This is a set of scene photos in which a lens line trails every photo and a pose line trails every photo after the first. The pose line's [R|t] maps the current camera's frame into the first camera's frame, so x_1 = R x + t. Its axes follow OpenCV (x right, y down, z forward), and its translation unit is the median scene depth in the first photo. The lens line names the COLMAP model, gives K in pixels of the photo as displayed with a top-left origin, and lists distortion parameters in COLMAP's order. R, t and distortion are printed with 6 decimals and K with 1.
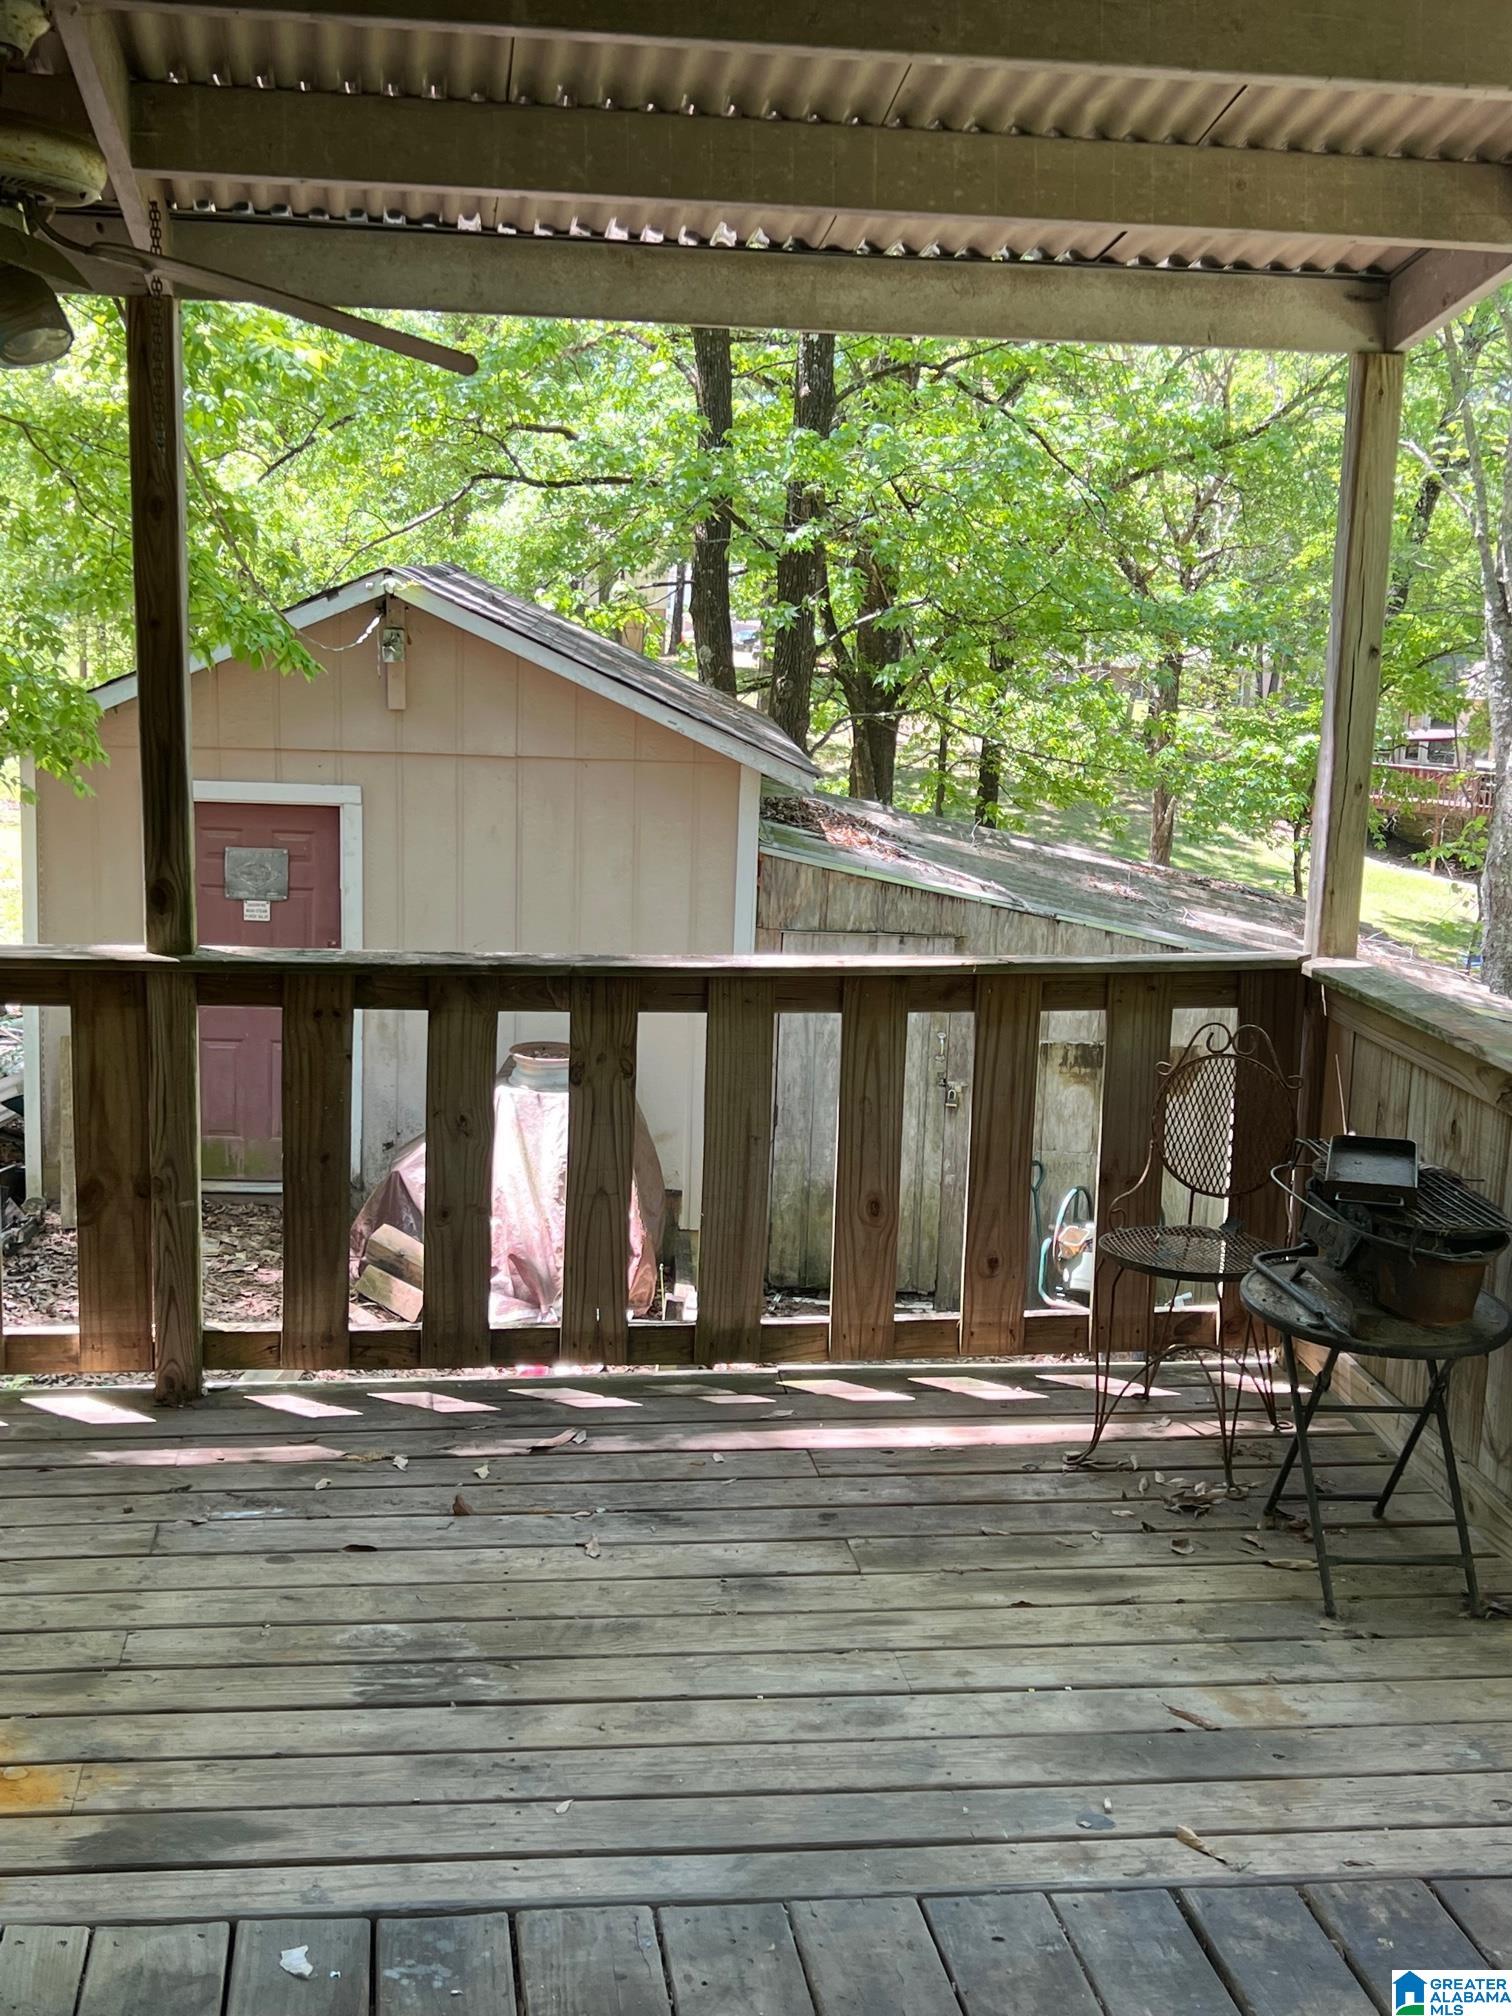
lens RADIAL K [[2316.2, 0, 756.0], [0, 2316.2, 1008.0], [0, 0, 1]] dist [0.050242, -0.004149]
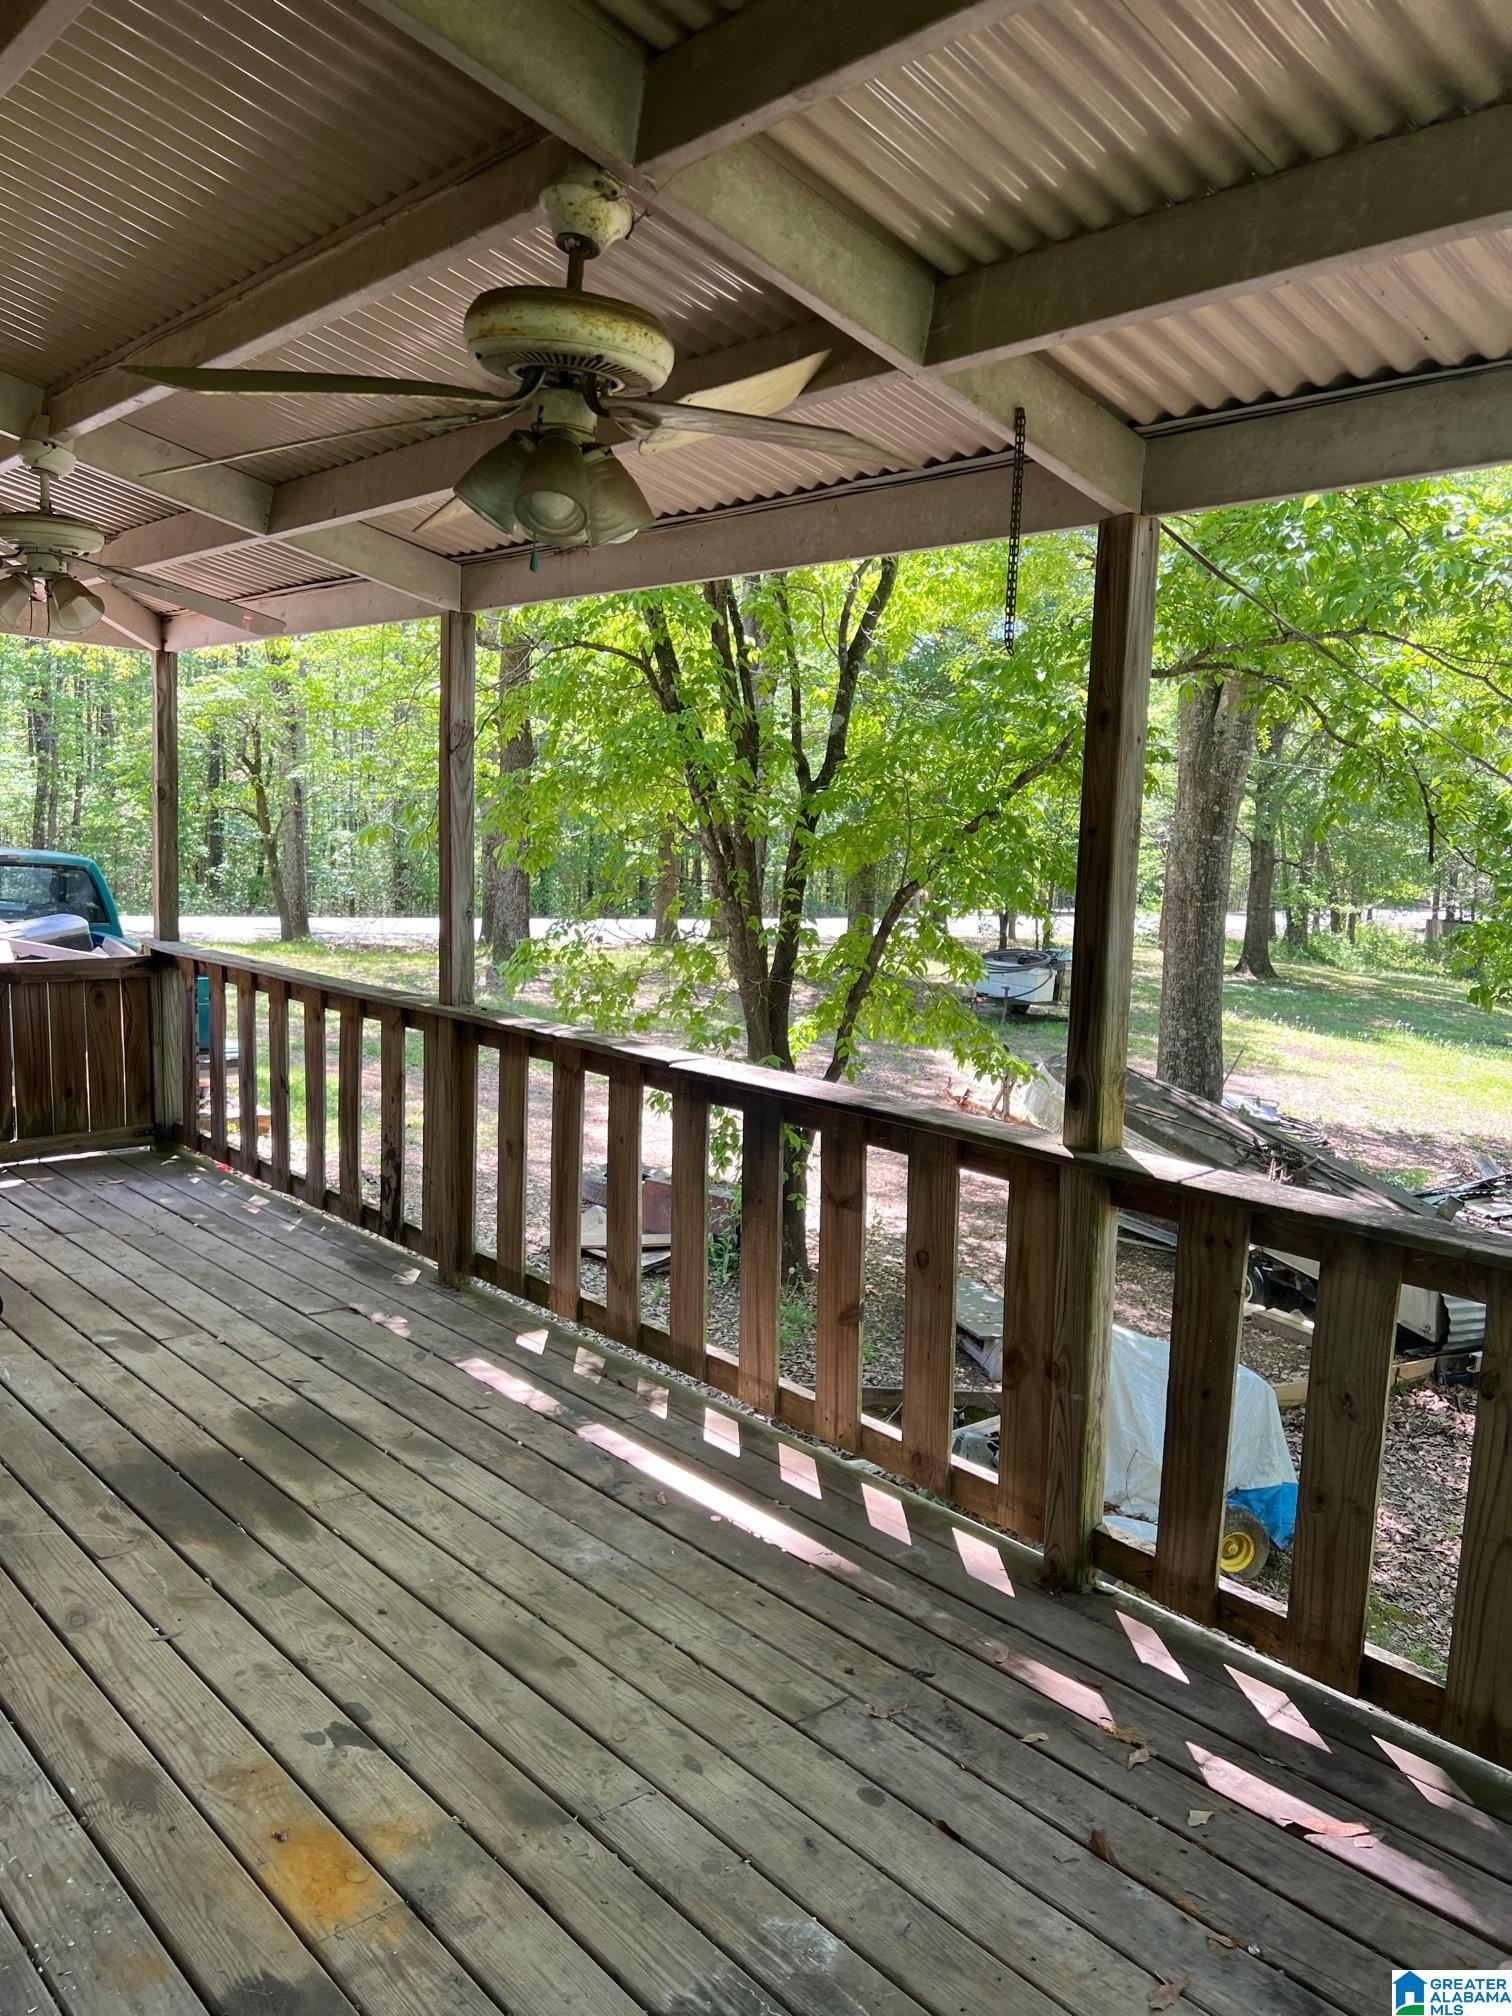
lens RADIAL K [[1531.2, 0, 756.0], [0, 1531.2, 1008.0], [0, 0, 1]] dist [0.029789, -0.011741]
pose [[0.554838, 0.088248, -0.827265, 0.252488], [-0.174700, 0.984547, -0.012143, -0.058804], [0.813409, 0.151261, 0.561681, 0.563063]]
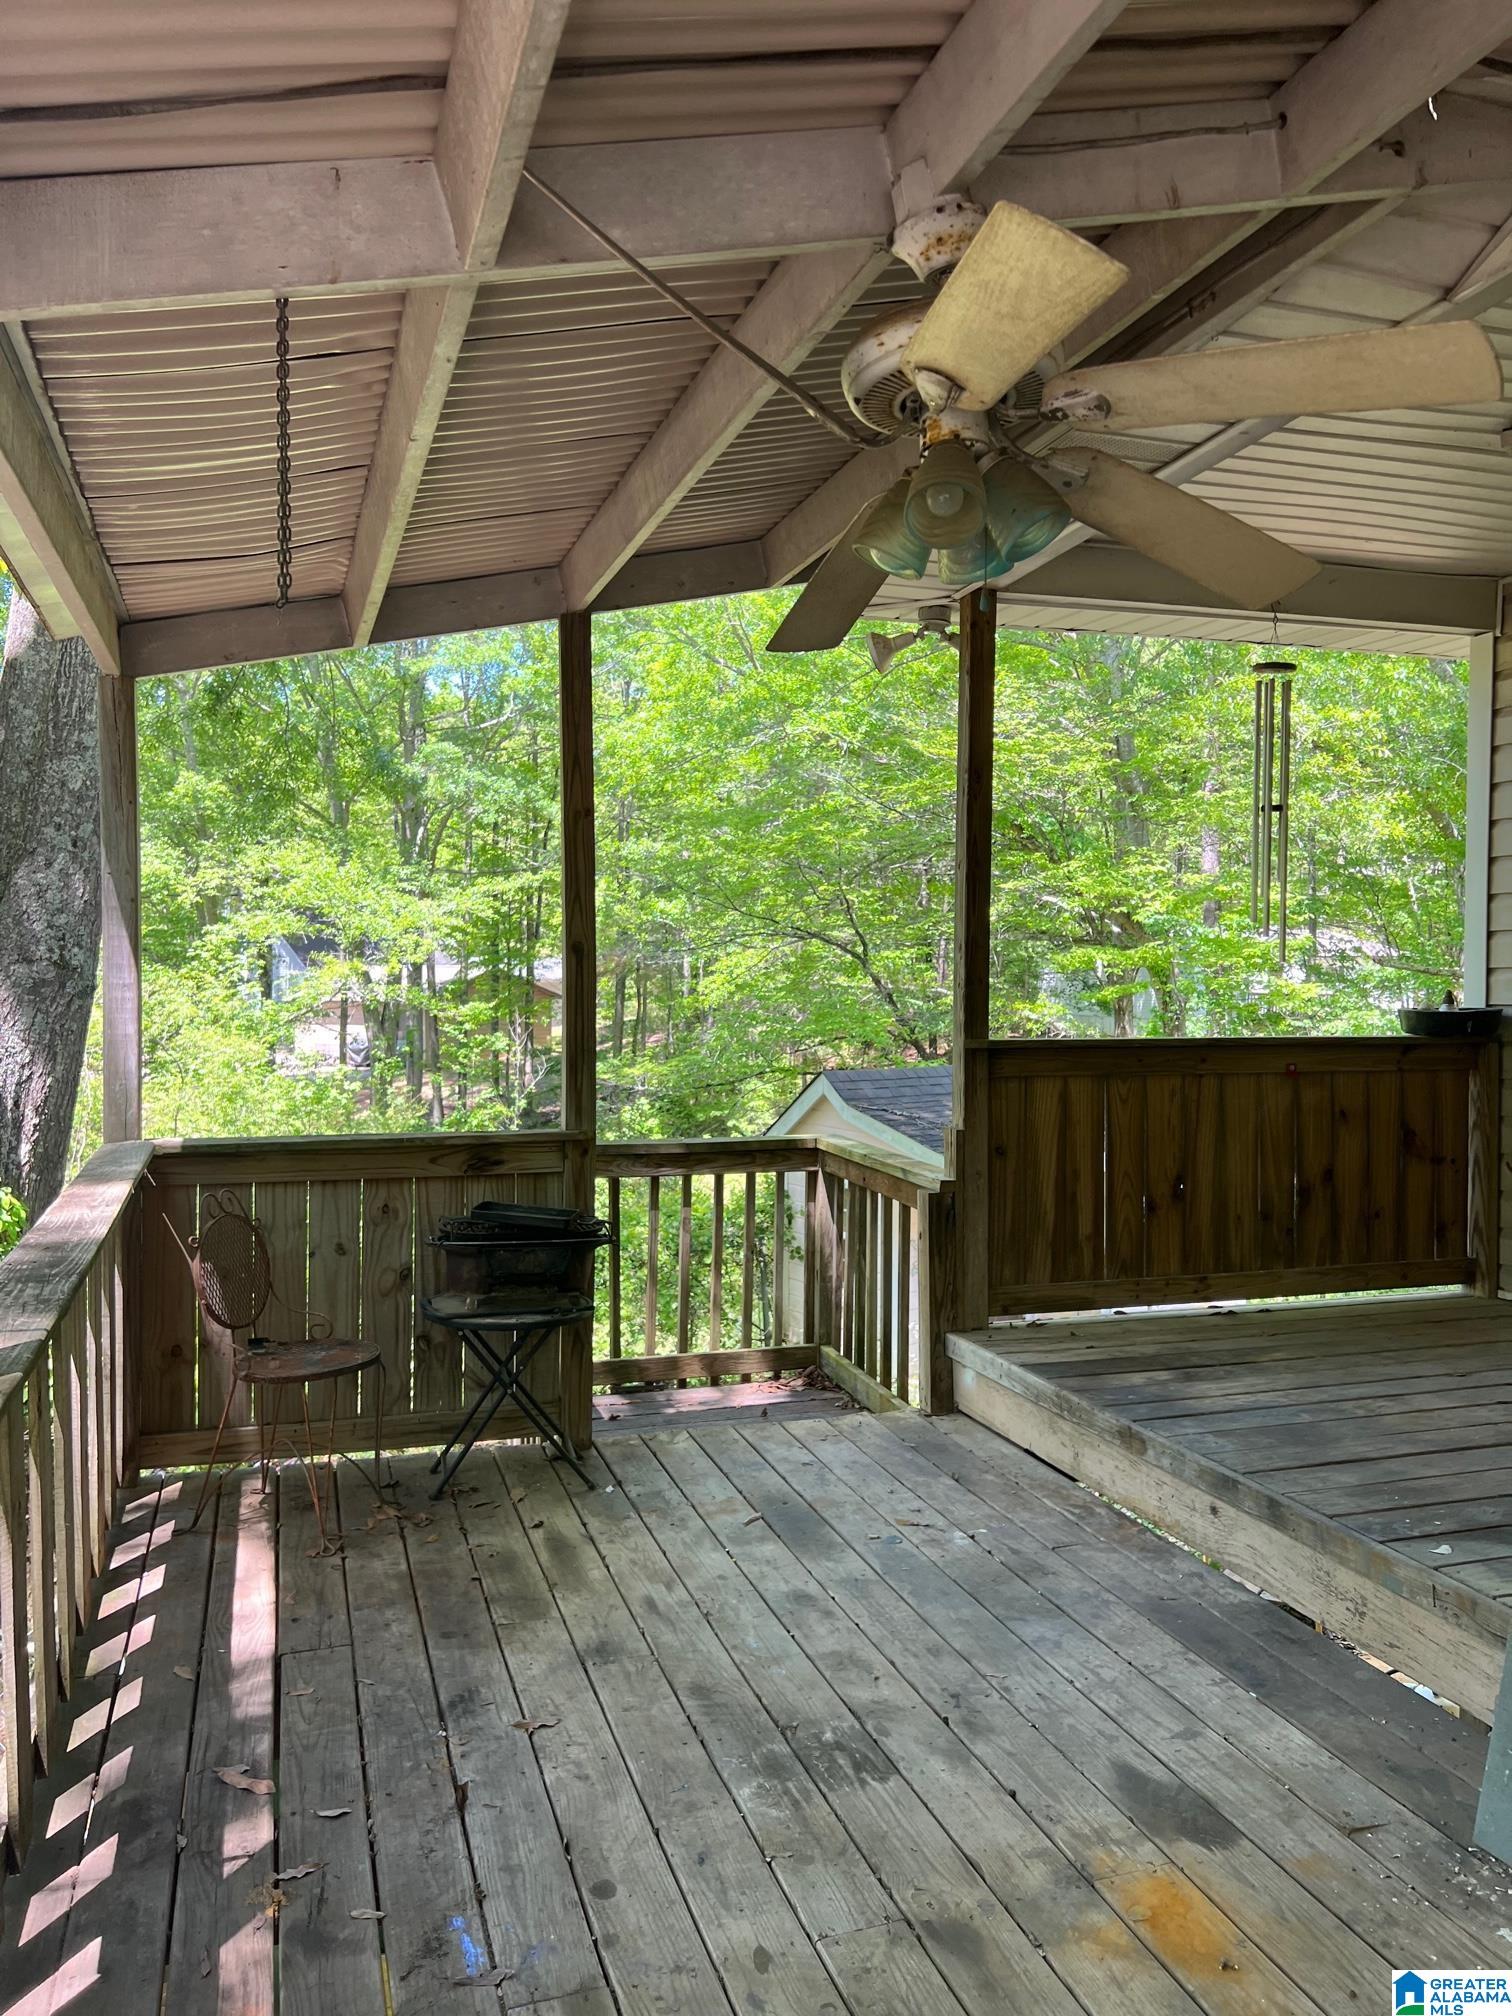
lens RADIAL K [[1531.2, 0, 756.0], [0, 1531.2, 1008.0], [0, 0, 1]] dist [0.029789, -0.011741]
pose [[-0.153941, -0.064877, 0.985948, -0.766930], [0.181024, 0.979101, 0.092691, -0.135108], [-0.971356, 0.192749, -0.138979, 0.954645]]
